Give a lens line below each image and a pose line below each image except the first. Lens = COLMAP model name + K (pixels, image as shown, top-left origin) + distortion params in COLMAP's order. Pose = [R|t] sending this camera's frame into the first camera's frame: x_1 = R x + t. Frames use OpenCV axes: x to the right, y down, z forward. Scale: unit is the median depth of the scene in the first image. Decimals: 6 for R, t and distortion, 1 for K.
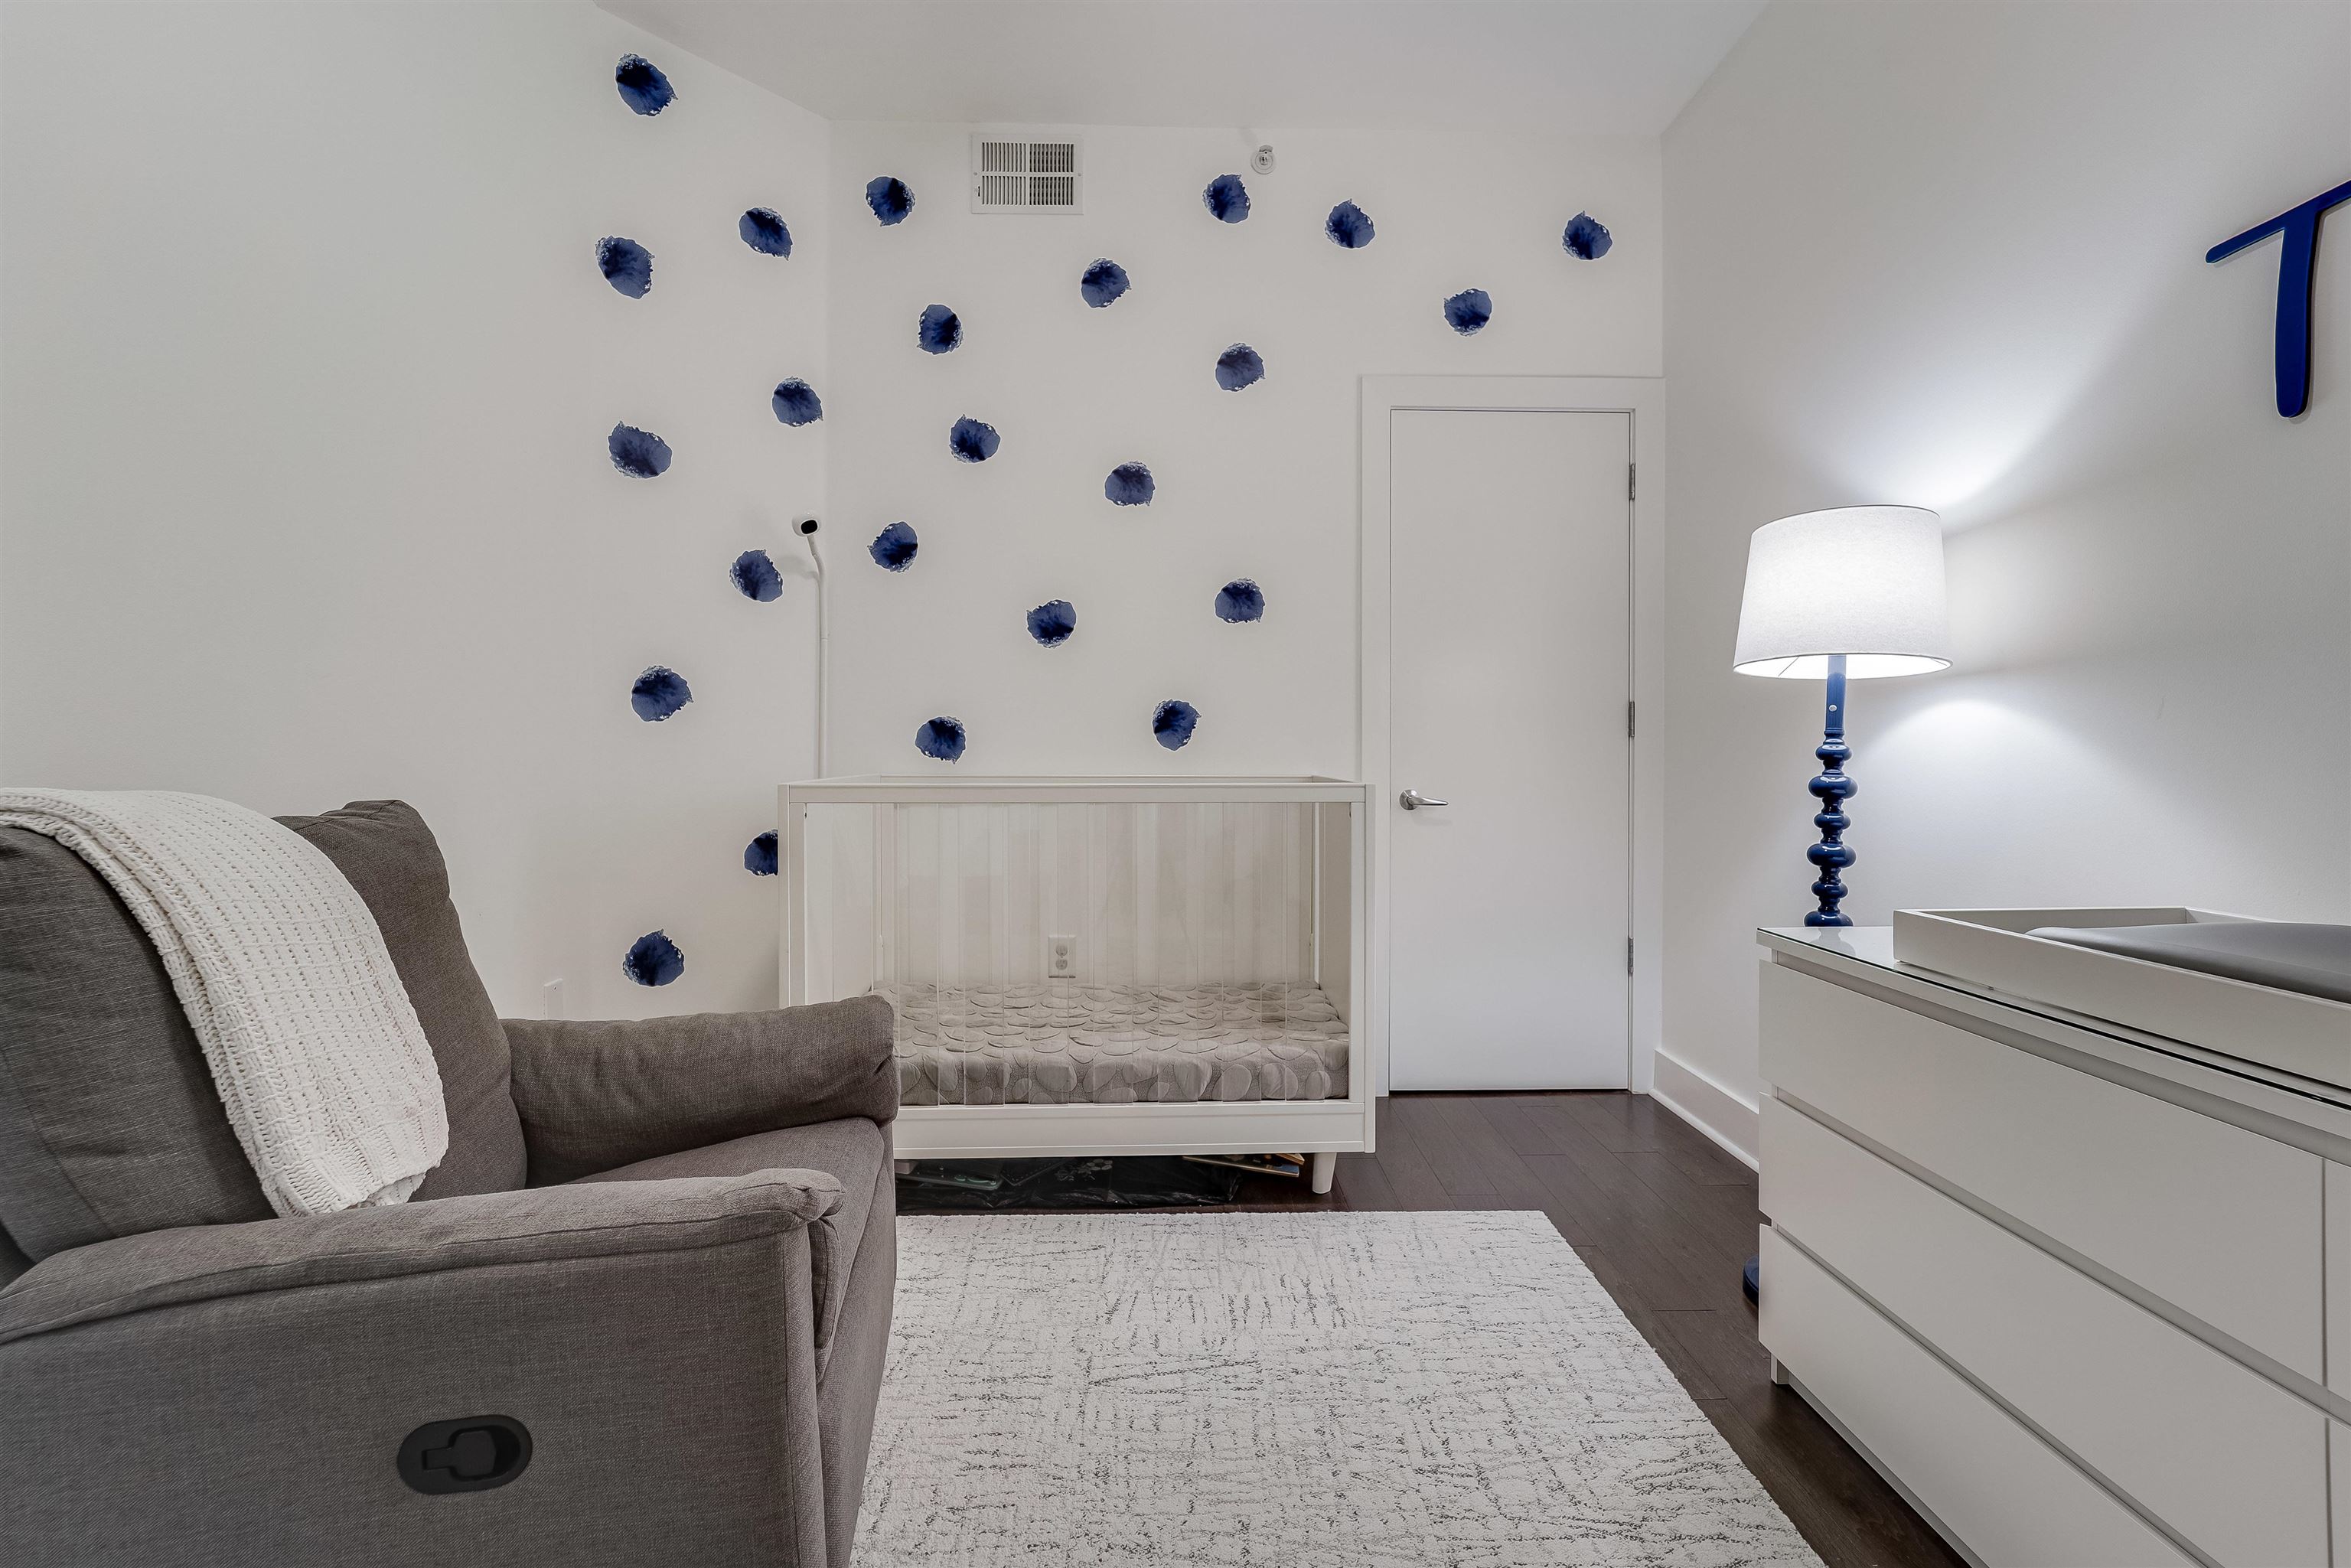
lens RADIAL K [[954.6, 0, 1183.8], [0, 954.6, 761.2], [0, 0, 1]] dist [-0.000311, -0.003706]
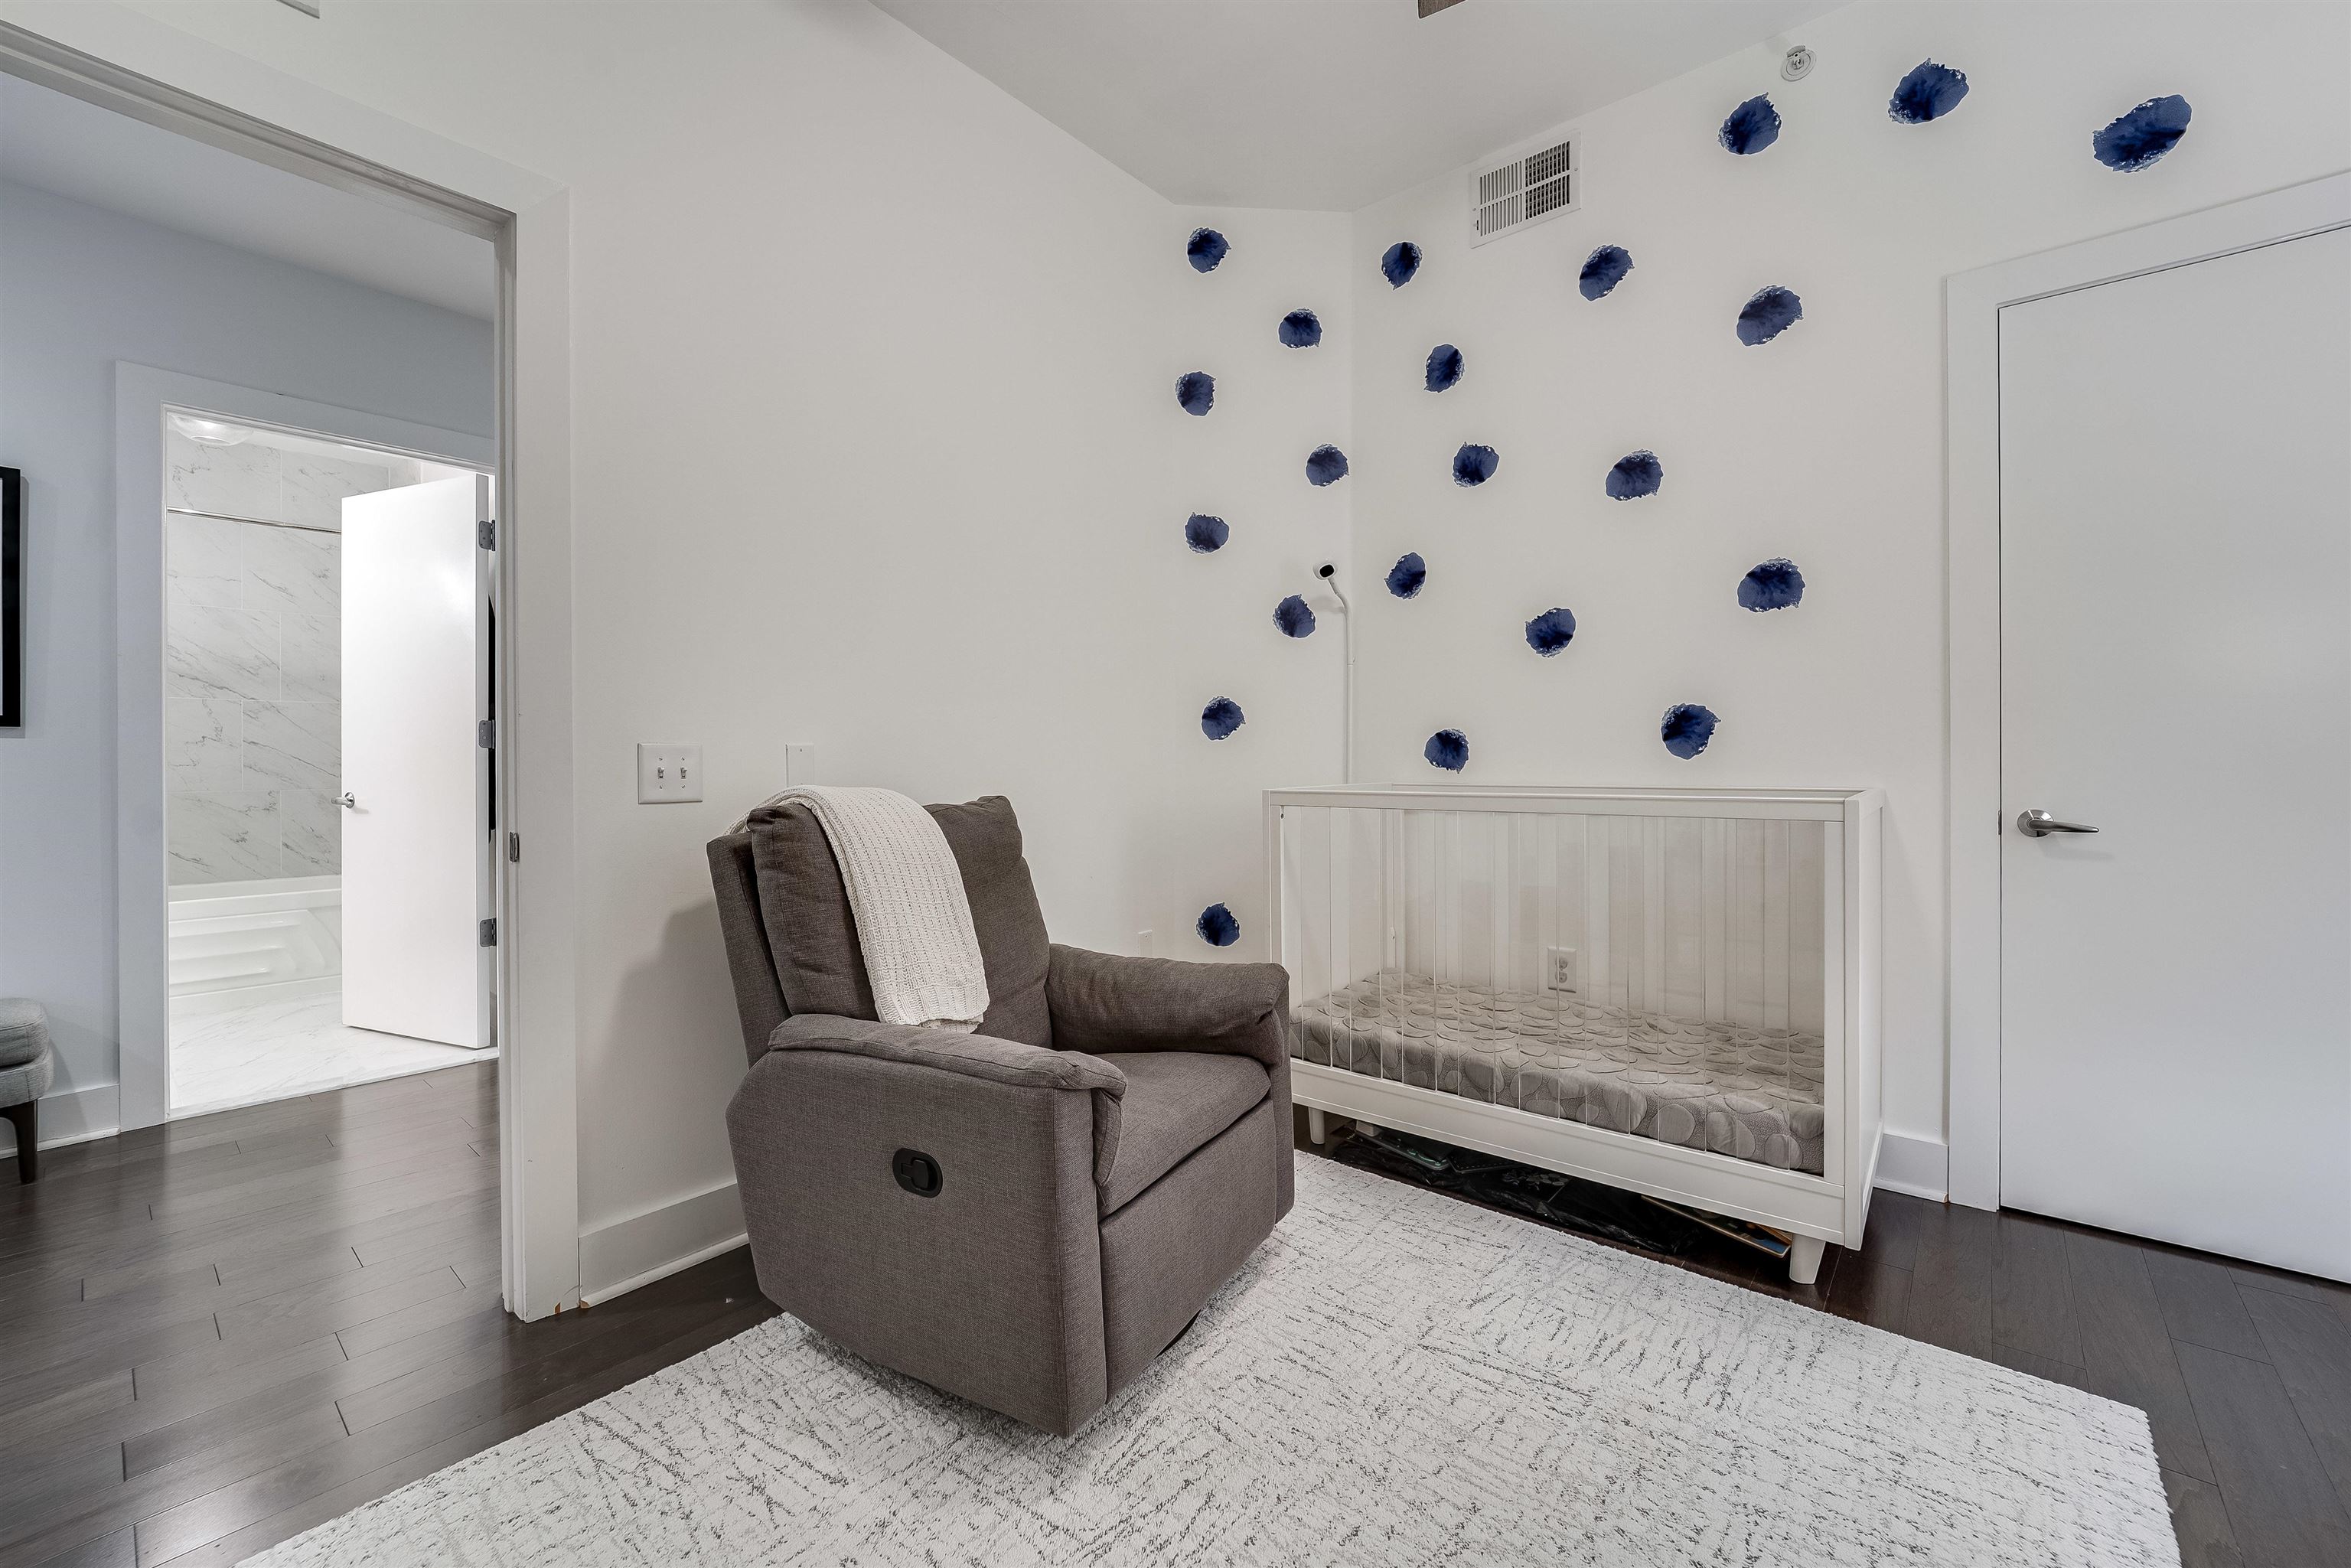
lens RADIAL K [[951.5, 0, 1183.7], [0, 951.5, 770.6], [0, 0, 1]] dist [0.000510, -0.004342]
pose [[0.750716, 0.000567, -0.660625, 0.362625], [-0.000184, 1.000000, 0.000648, -0.001670], [0.660625, -0.000365, 0.750716, 0.009523]]
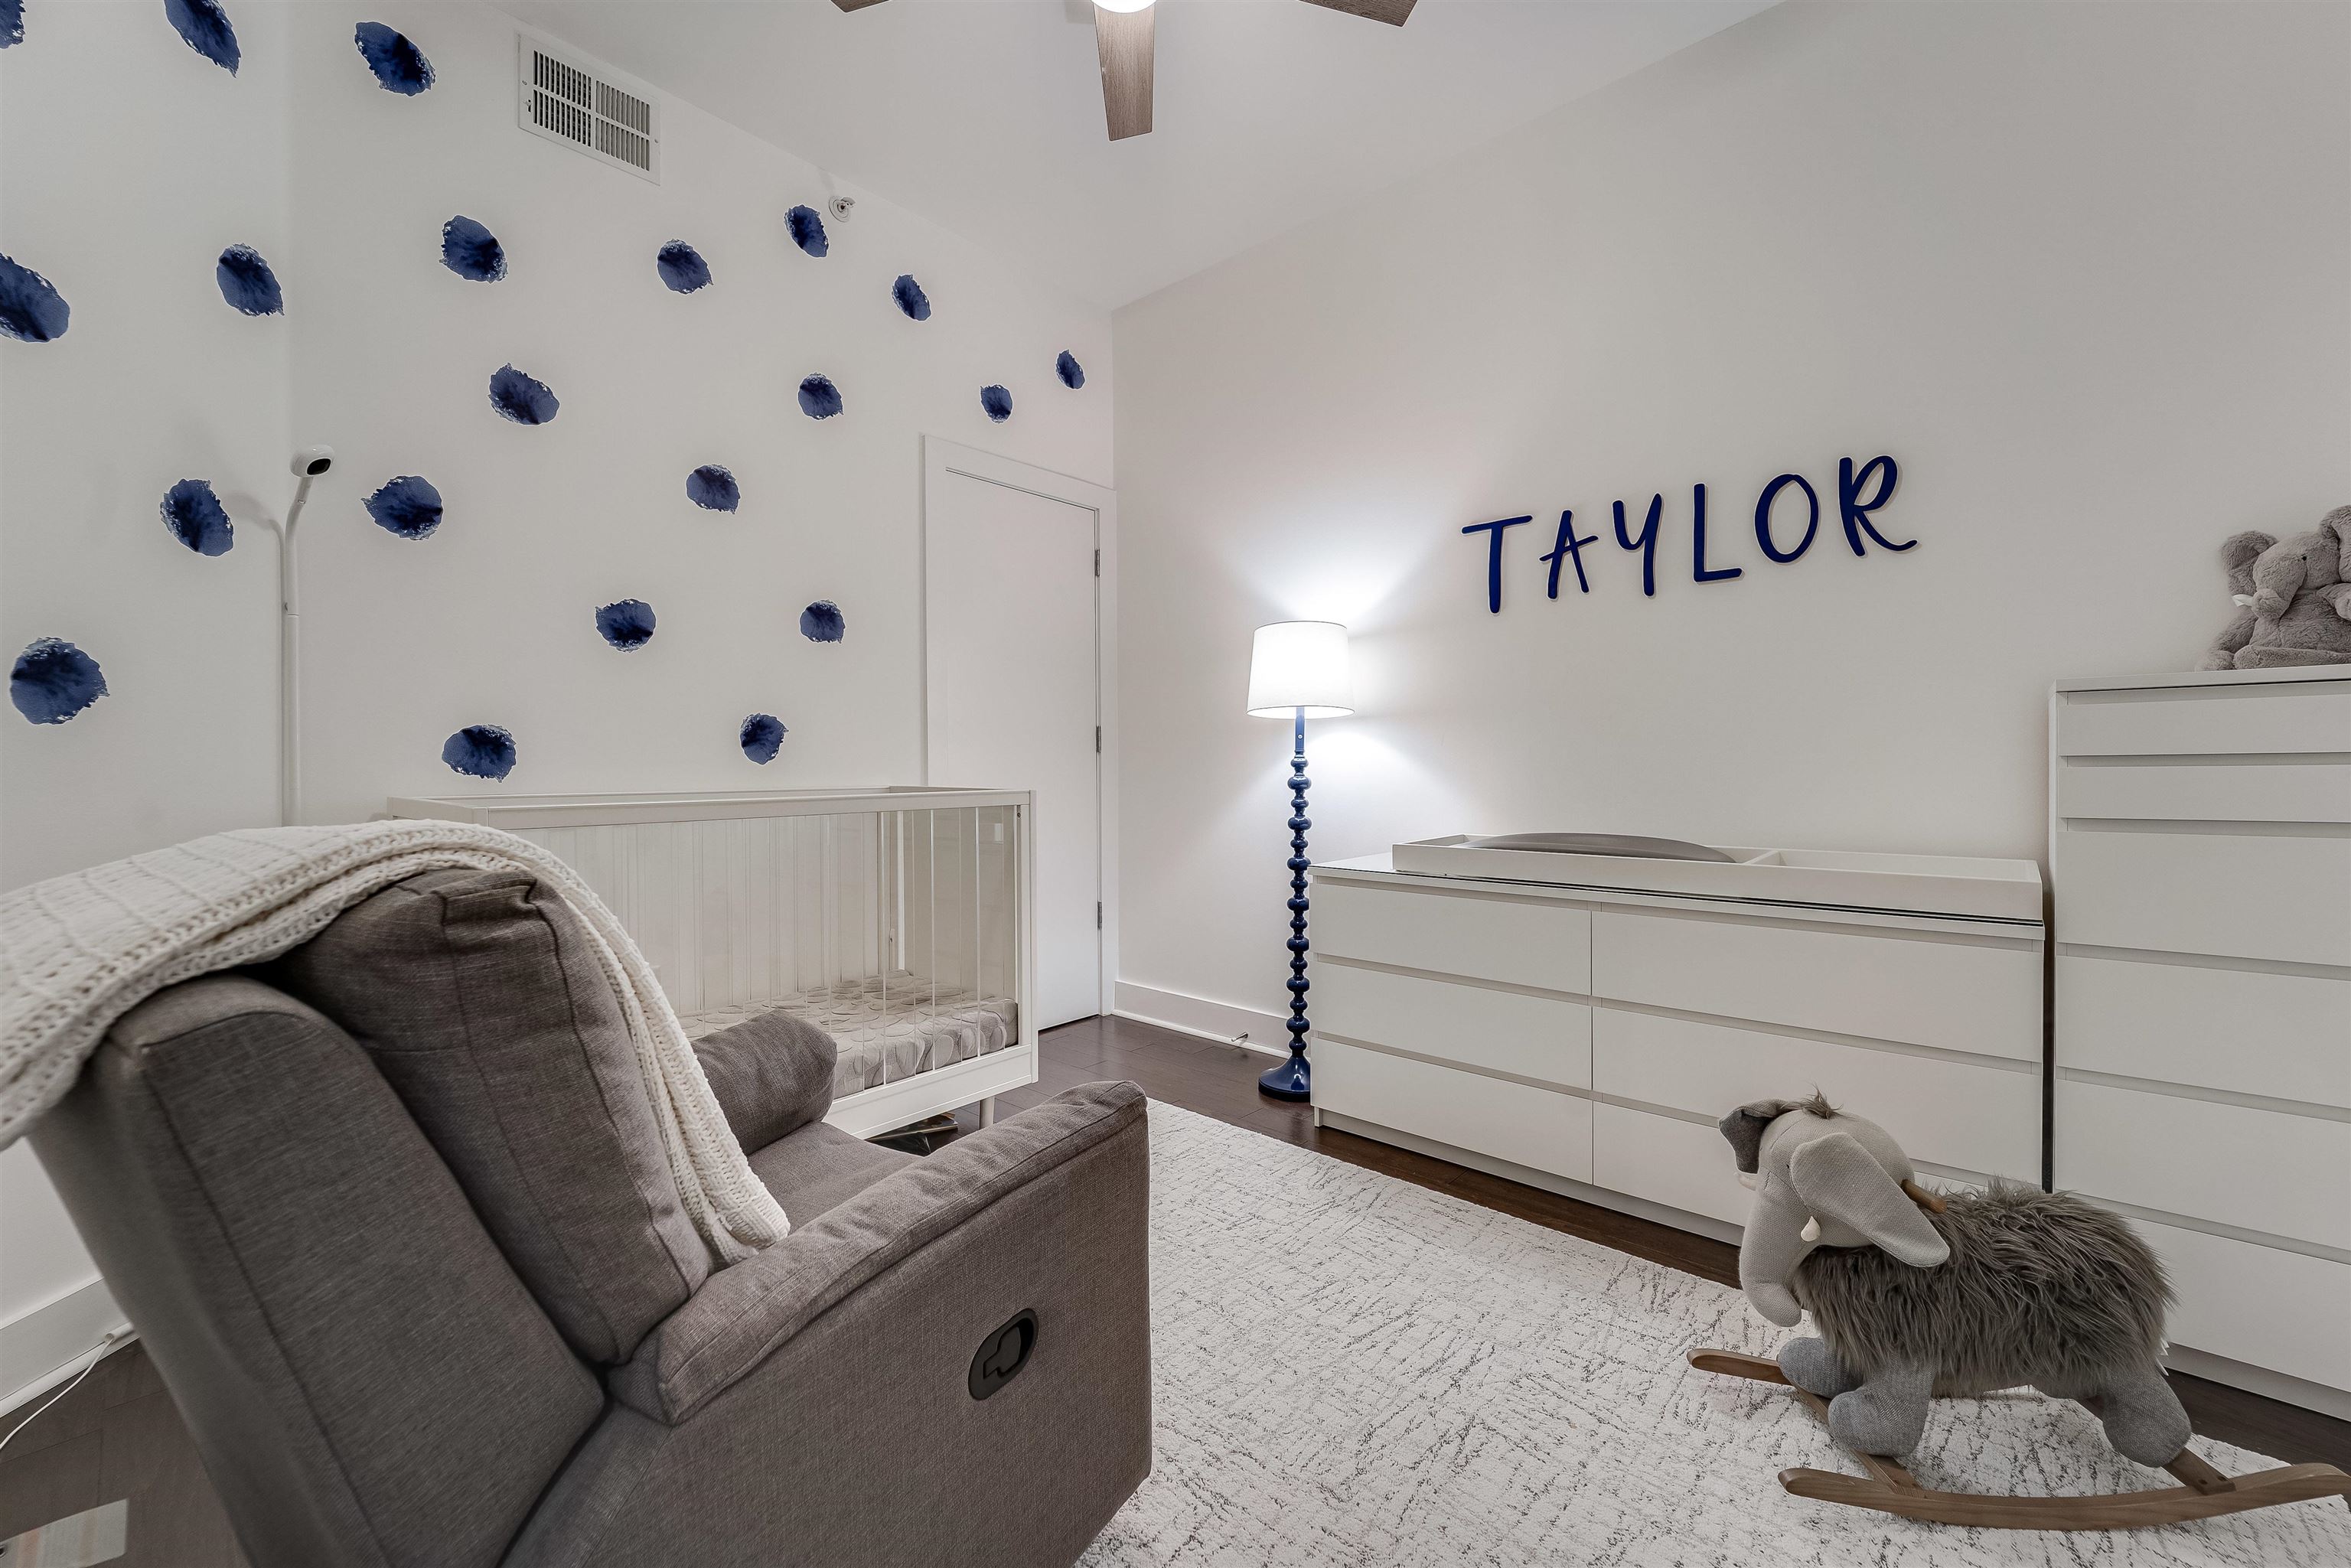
lens RADIAL K [[949.1, 0, 1175.5], [0, 949.1, 784.0], [0, 0, 1]] dist [-0.002210, -0.003106]
pose [[0.678874, -0.021132, 0.733951, -0.708639], [0.013754, 0.999776, 0.016064, -0.001338], [-0.734126, -0.000810, 0.679013, 0.015525]]
